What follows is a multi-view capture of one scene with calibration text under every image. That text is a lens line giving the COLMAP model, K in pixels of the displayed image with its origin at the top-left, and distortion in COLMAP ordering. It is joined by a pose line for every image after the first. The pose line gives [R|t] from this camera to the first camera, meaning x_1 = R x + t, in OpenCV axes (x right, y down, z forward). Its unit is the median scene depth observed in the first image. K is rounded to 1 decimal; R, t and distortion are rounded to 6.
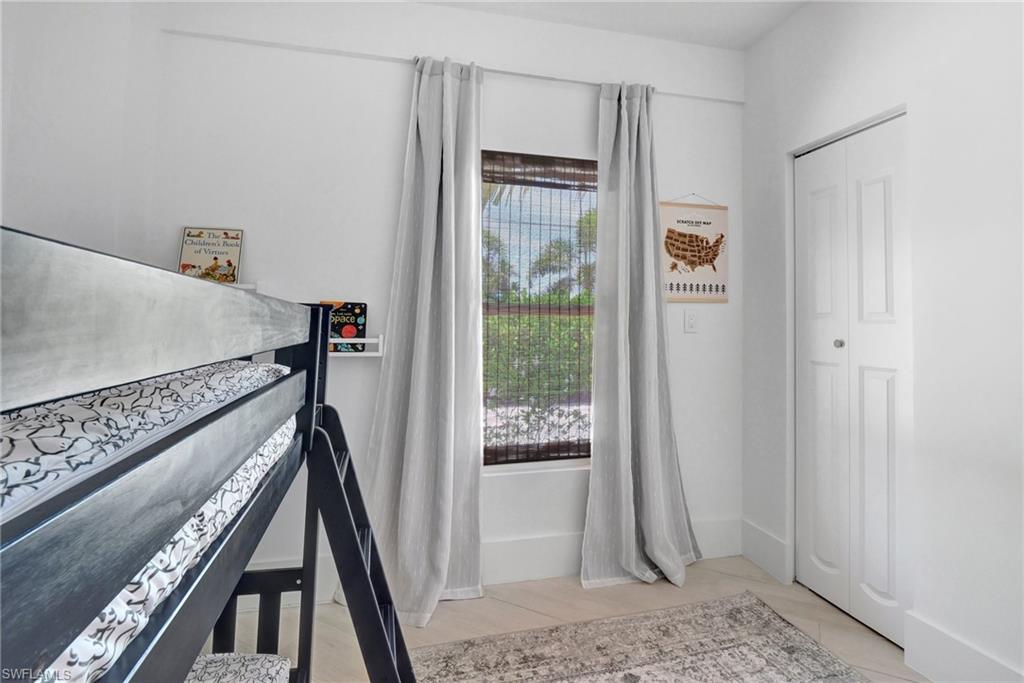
lens RADIAL K [[496.7, 0, 532.1], [0, 496.7, 308.1], [0, 0, 1]] dist [-0.010196, -0.001857]
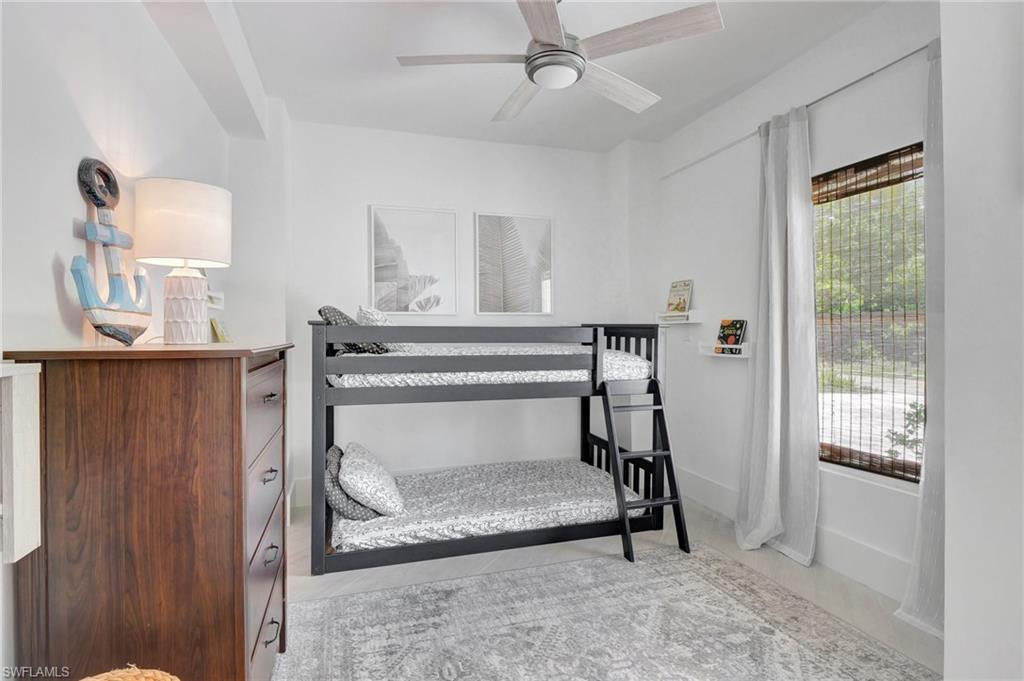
lens RADIAL K [[496.7, 0, 508.5], [0, 496.7, 334.9], [0, 0, 1]] dist [-0.010196, -0.001857]
pose [[0.062169, -0.000093, -0.998066, 1.031051], [0.058444, 0.998284, 0.003548, -0.011407], [0.996353, -0.058552, 0.062068, 0.251241]]
